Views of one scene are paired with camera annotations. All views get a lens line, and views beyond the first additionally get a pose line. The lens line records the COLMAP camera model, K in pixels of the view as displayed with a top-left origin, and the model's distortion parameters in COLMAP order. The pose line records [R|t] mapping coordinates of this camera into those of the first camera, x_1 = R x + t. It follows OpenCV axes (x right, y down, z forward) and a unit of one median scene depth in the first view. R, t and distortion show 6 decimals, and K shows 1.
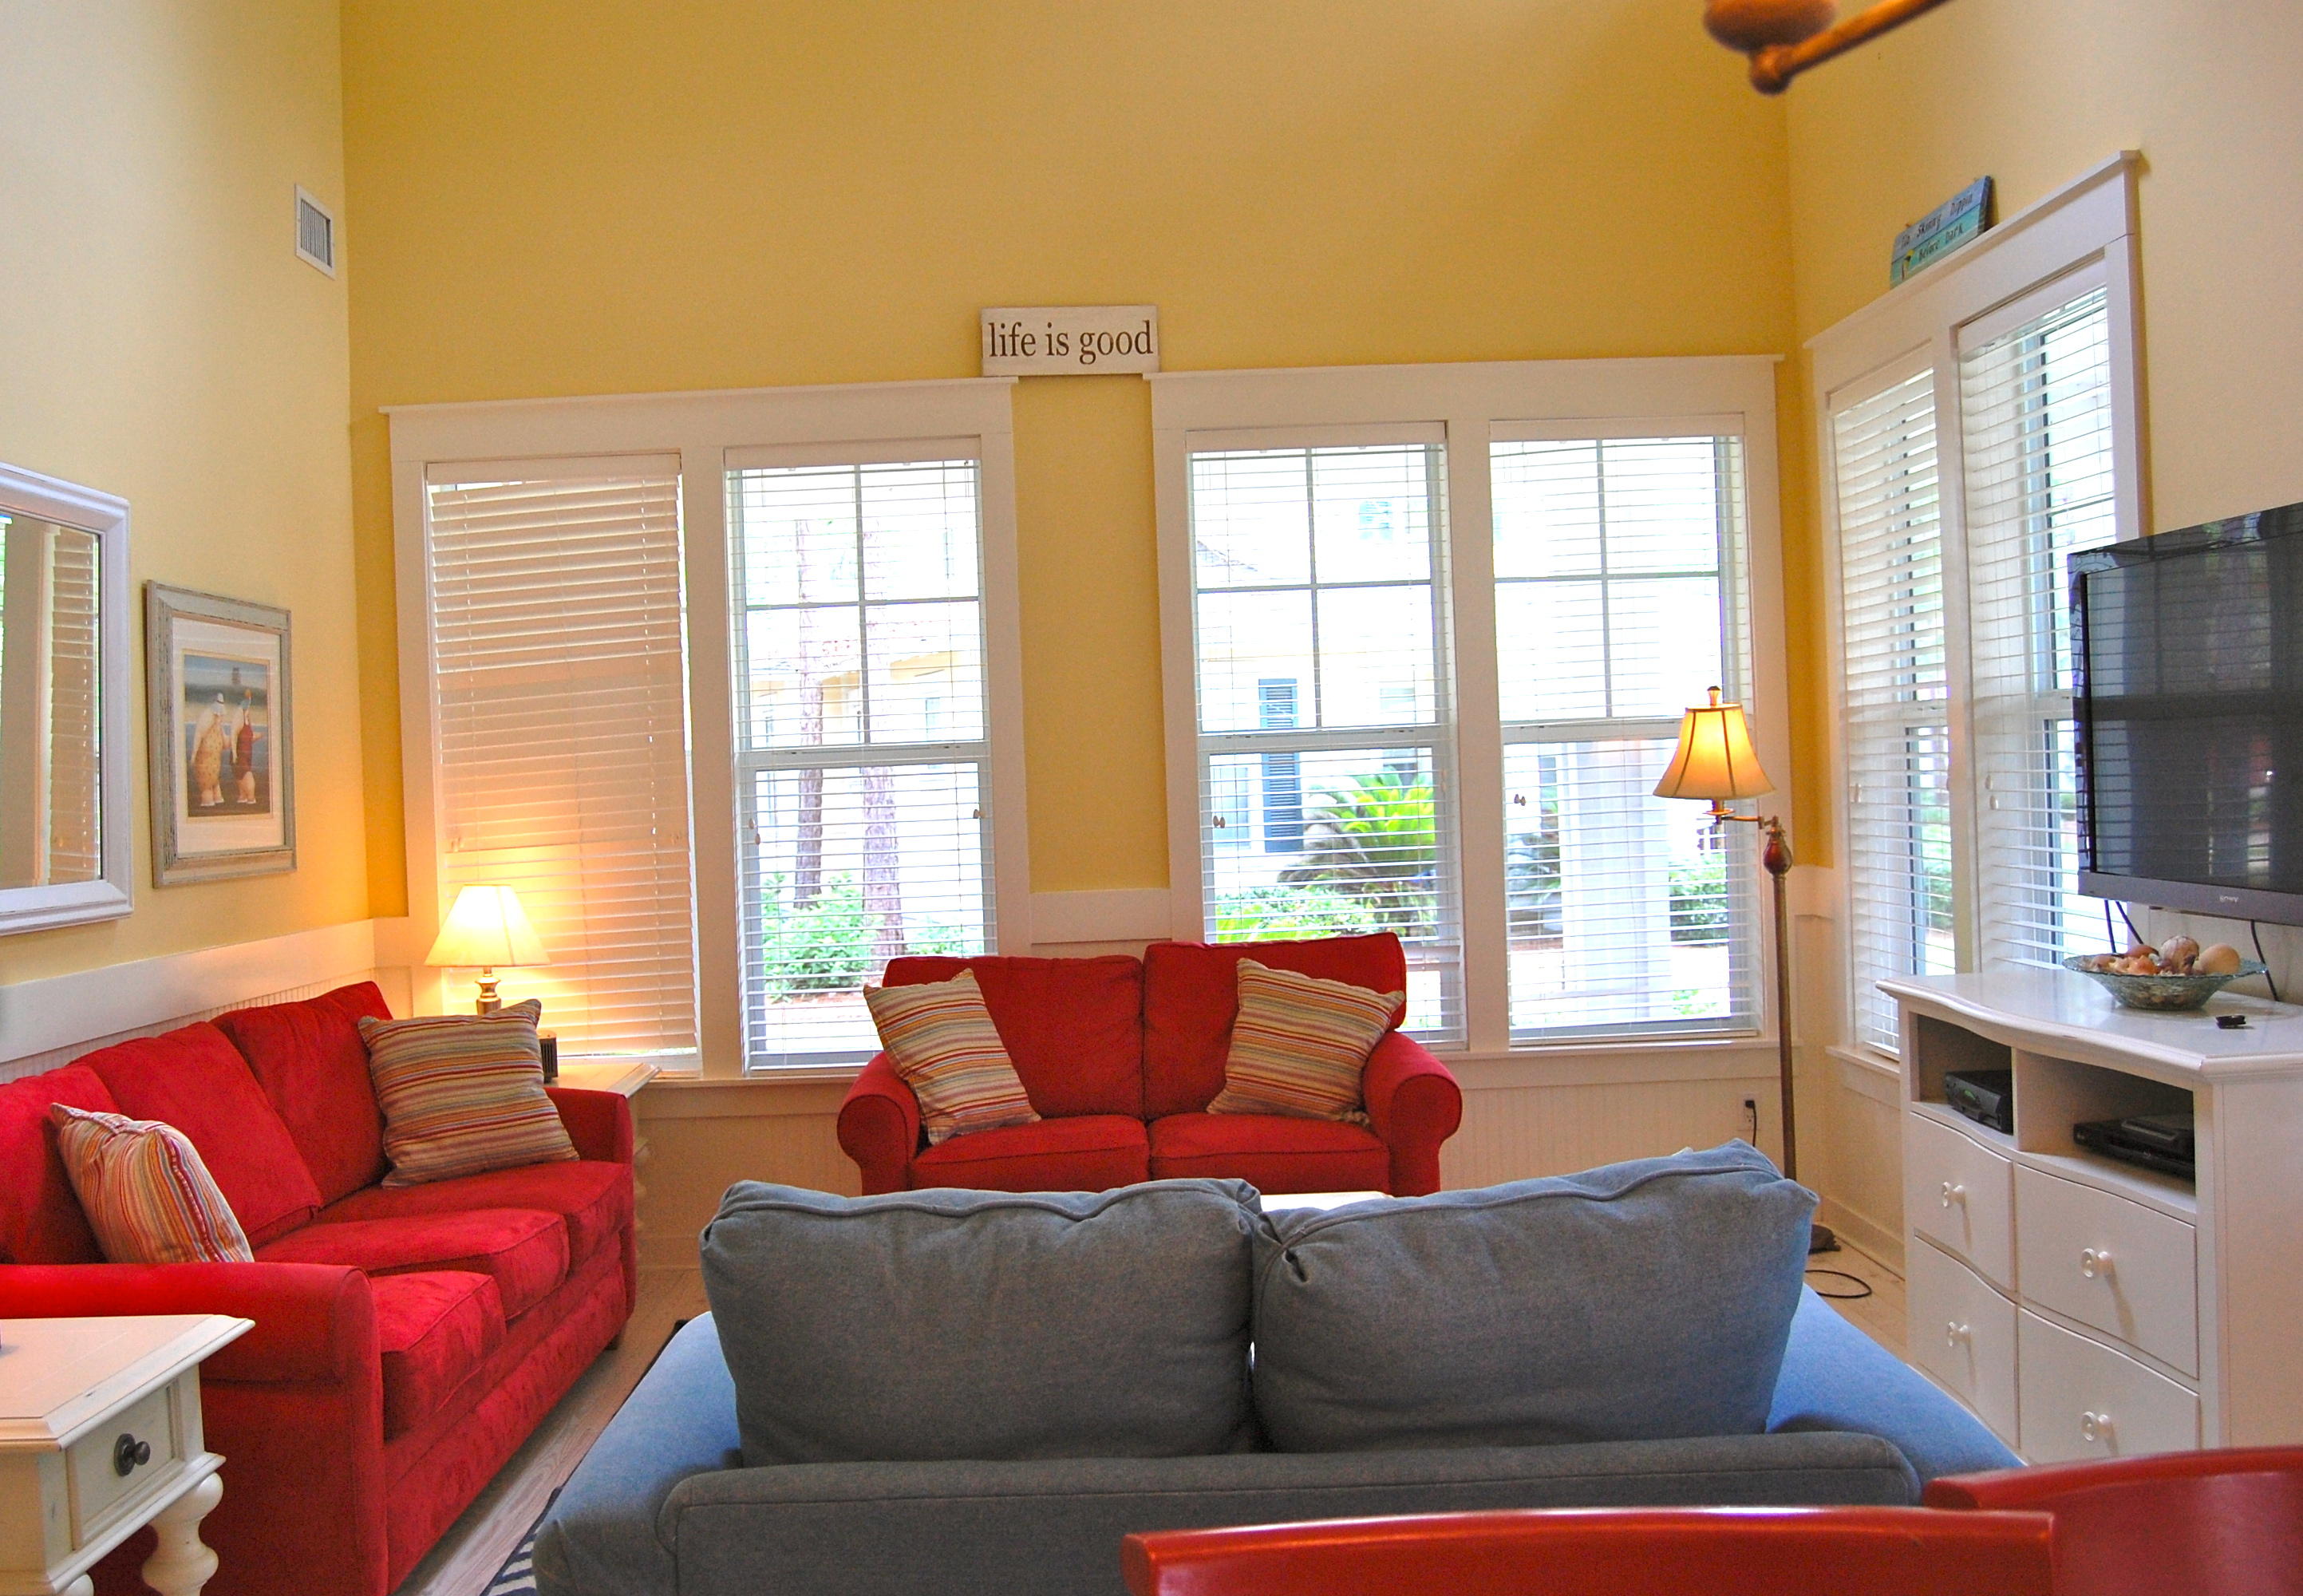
lens RADIAL K [[2069.4, 0, 1151.5], [0, 2069.4, 798.0], [0, 0, 1]] dist [0.000438, 0.002009]
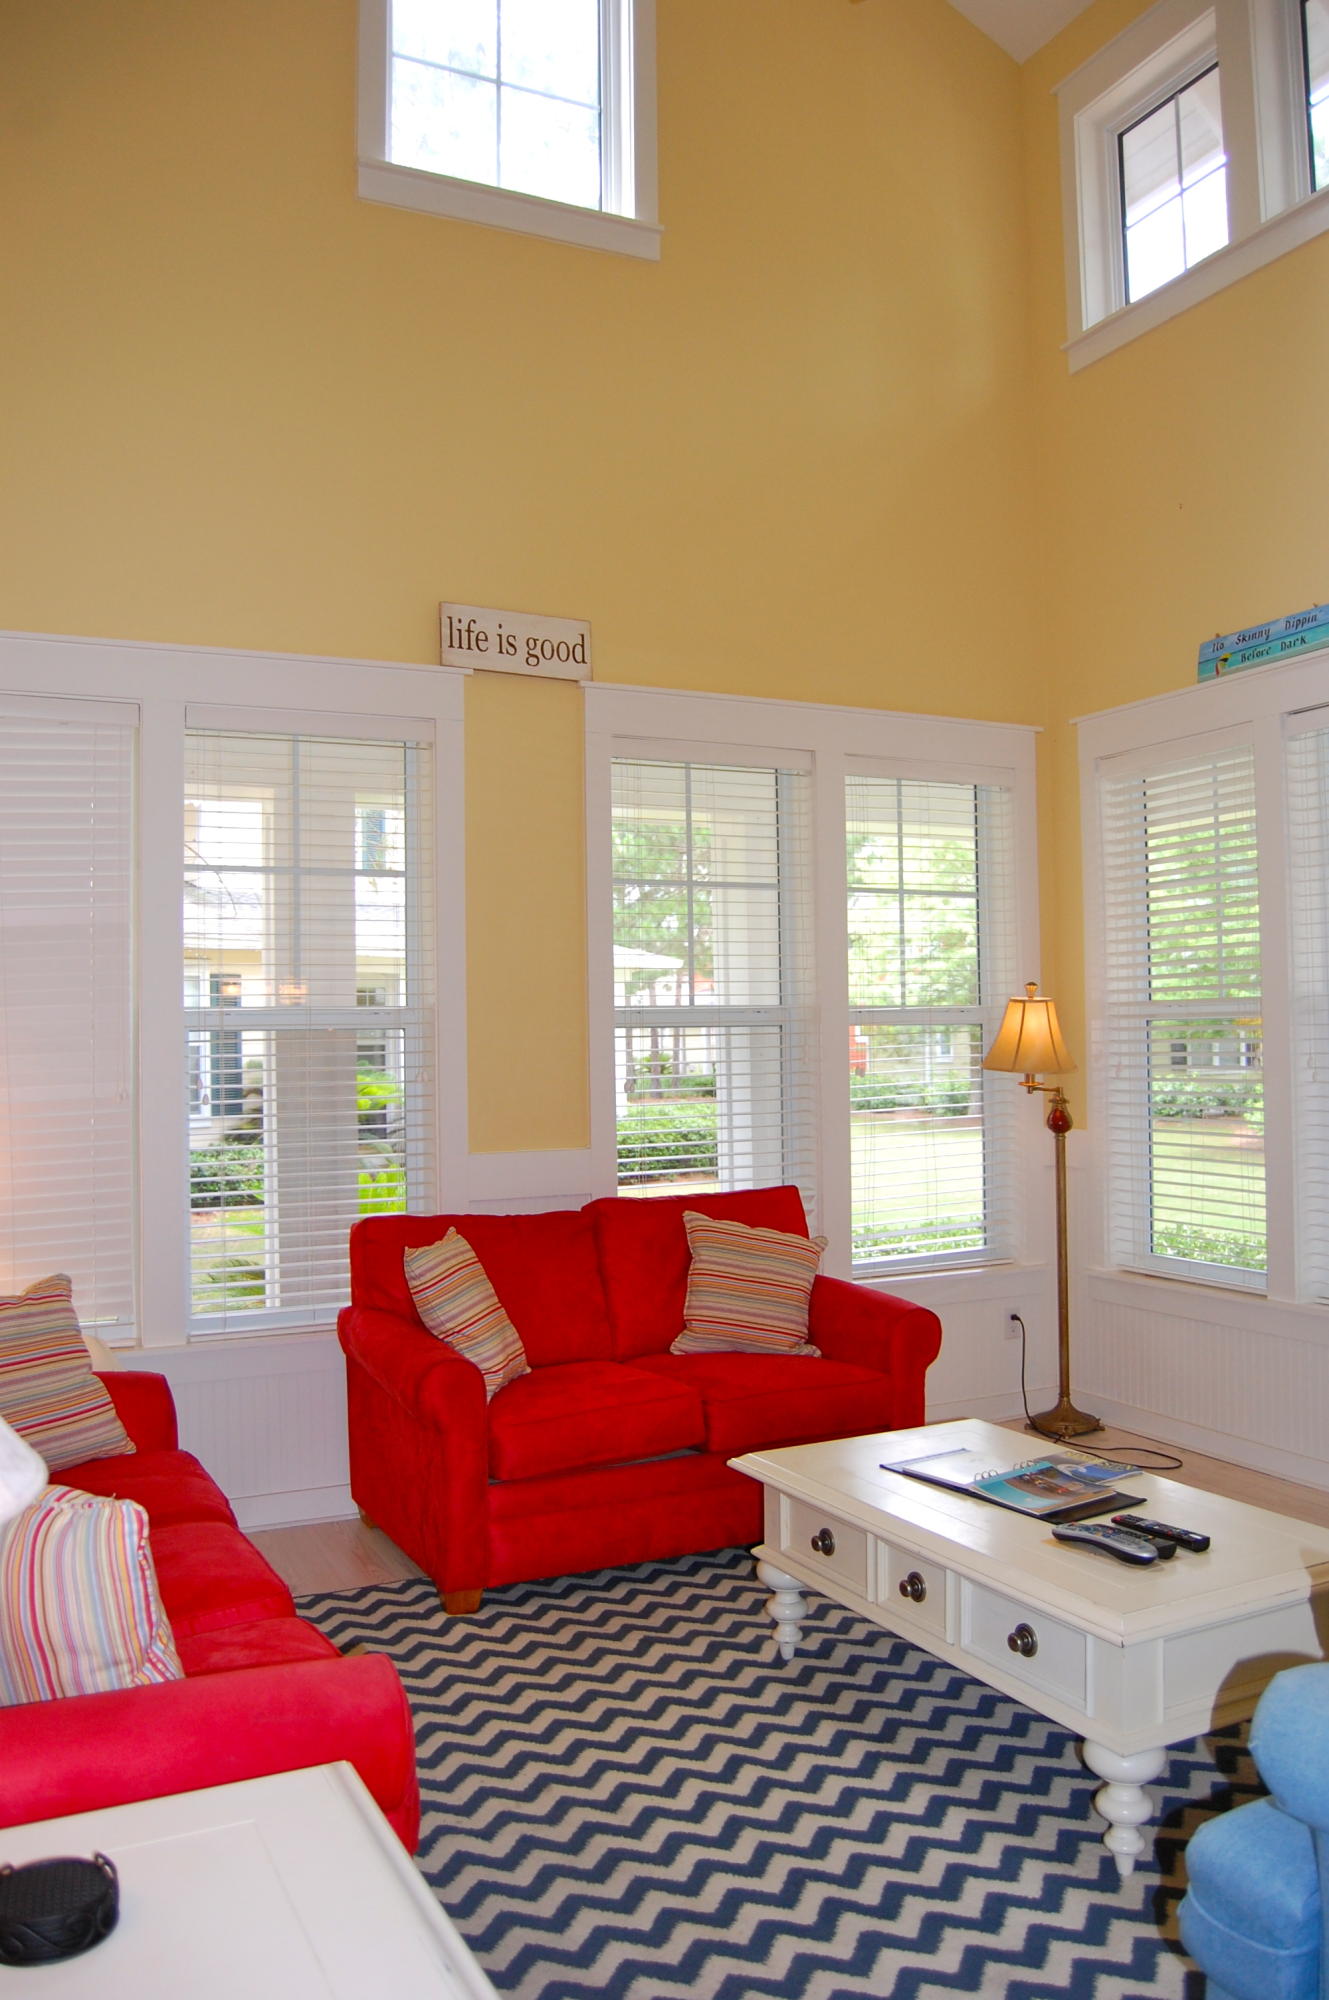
lens RADIAL K [[1562.9, 0, 664.5], [0, 1562.9, 1000.0], [0, 0, 1]] dist [-0.002799, -0.102090]
pose [[0.901247, 0.032316, 0.432098, -0.318362], [-0.011686, 0.998665, -0.050316, 0.006531], [-0.433147, 0.040298, 0.900422, 0.236722]]
